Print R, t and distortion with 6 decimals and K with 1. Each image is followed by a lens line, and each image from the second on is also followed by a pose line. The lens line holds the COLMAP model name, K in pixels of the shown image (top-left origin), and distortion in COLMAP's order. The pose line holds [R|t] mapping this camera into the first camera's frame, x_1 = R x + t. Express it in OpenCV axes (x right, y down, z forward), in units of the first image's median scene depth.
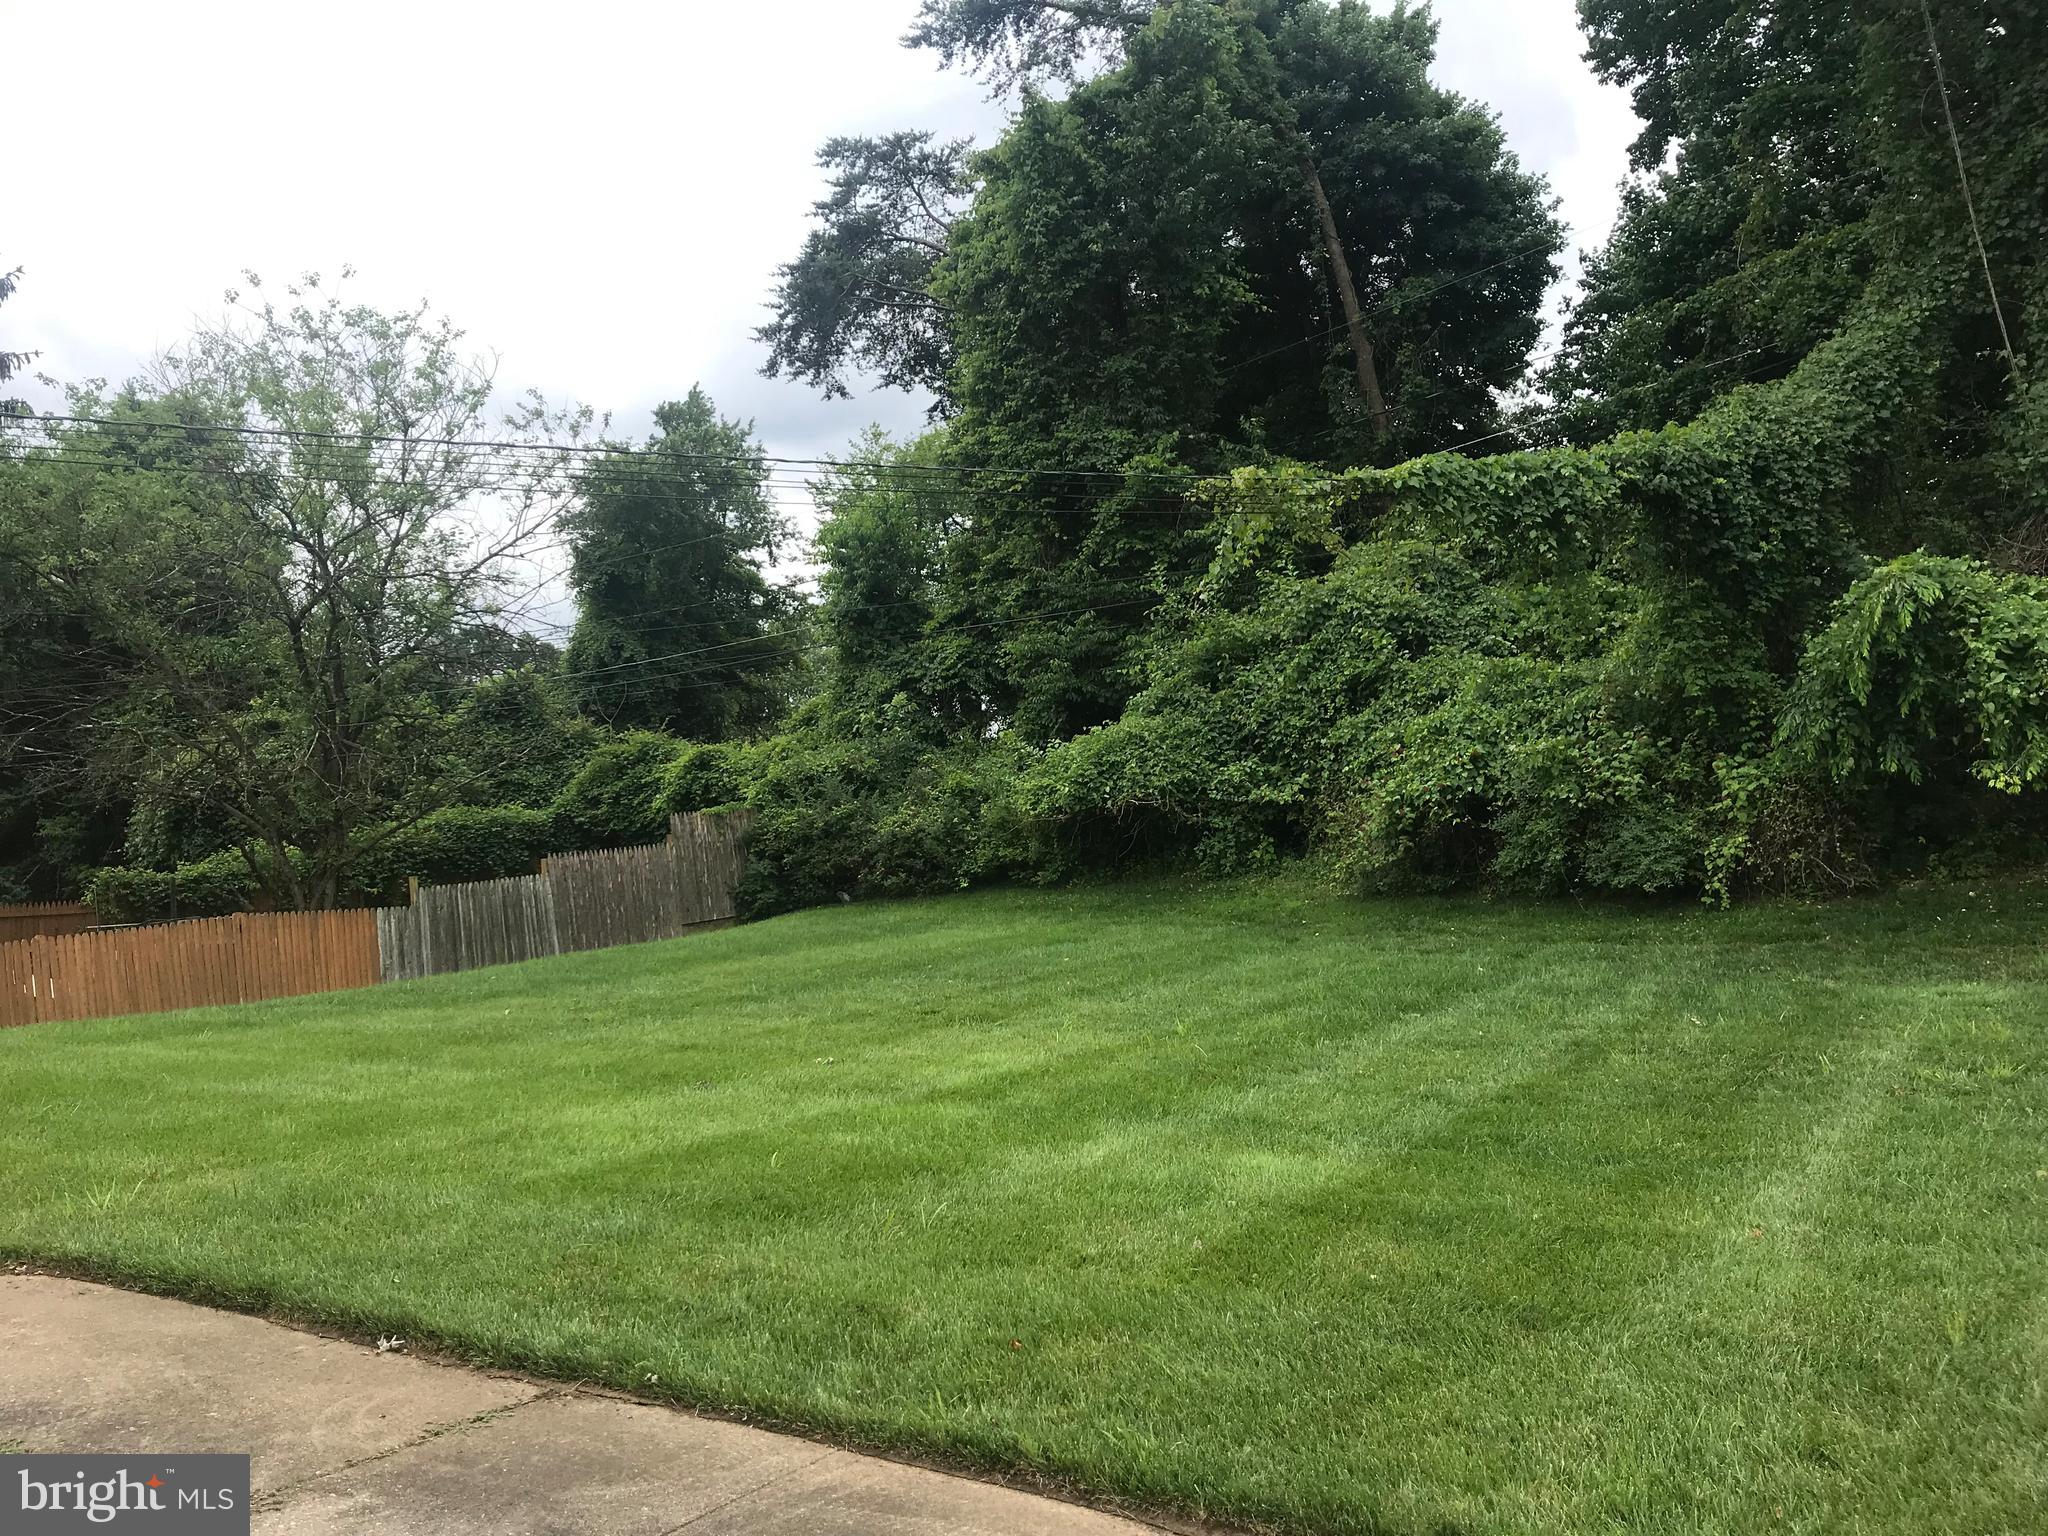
lens RADIAL K [[1711.3, 0, 1023.1], [0, 1711.3, 795.3], [0, 0, 1]] dist [-0.011959, -0.004848]
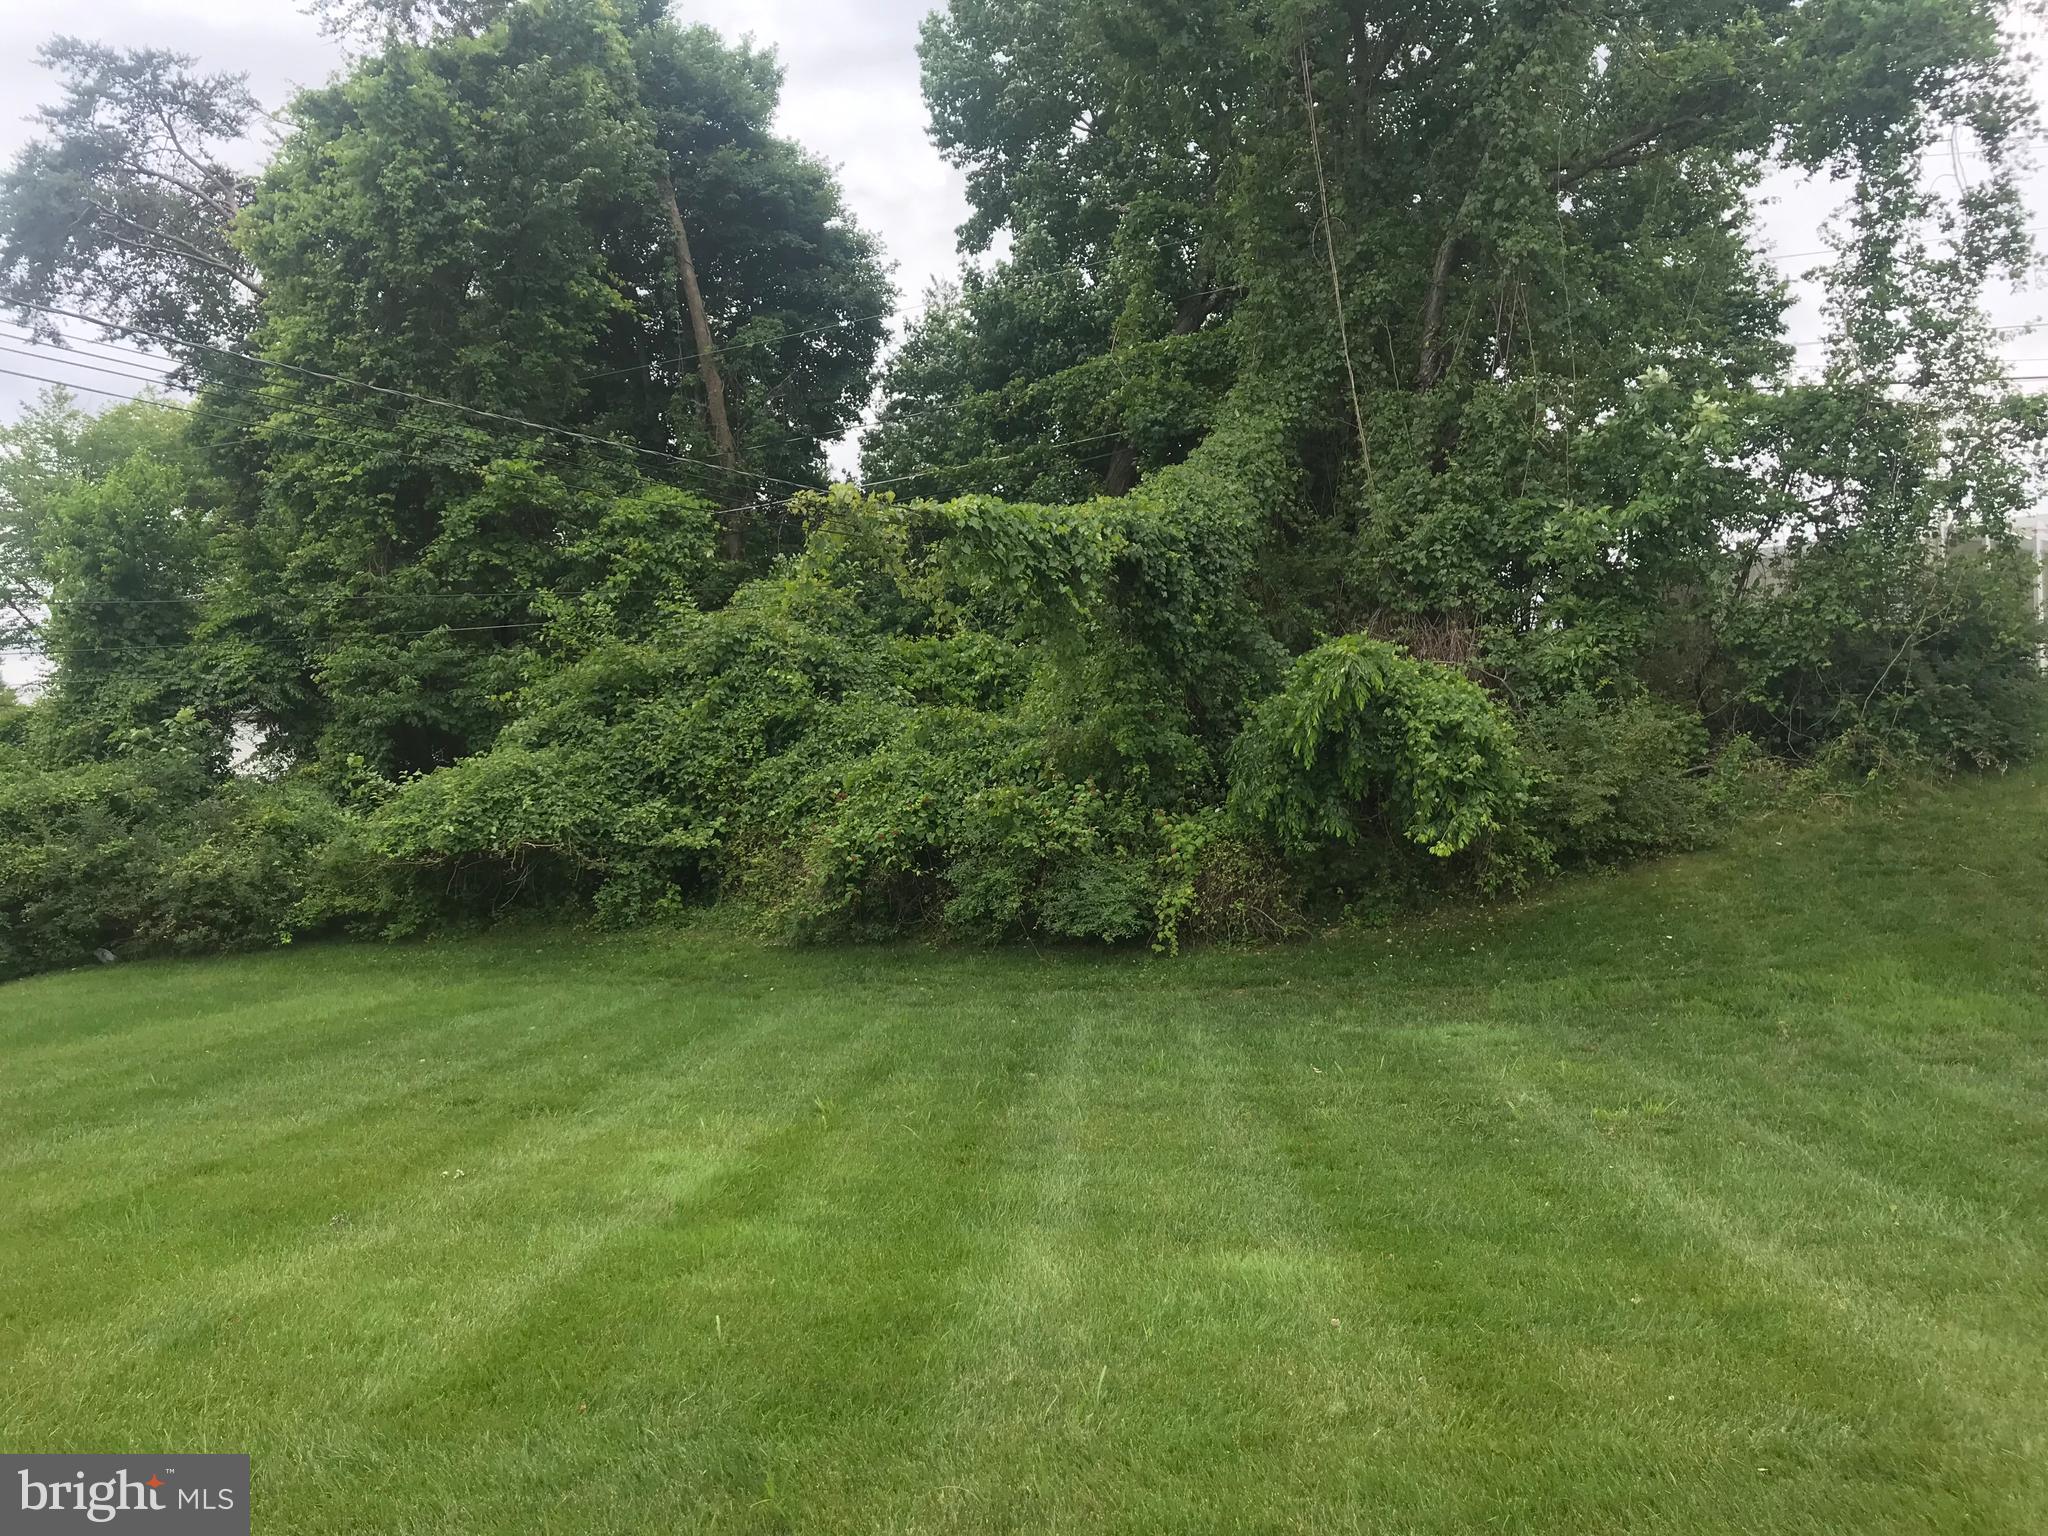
lens RADIAL K [[1705.2, 0, 1016.8], [0, 1705.2, 743.5], [0, 0, 1]] dist [0.077115, -0.141356]
pose [[0.875431, 0.045308, 0.481215, -0.138463], [-0.018275, 0.997988, -0.060716, 0.001053], [-0.482998, 0.044359, 0.874497, 0.090405]]
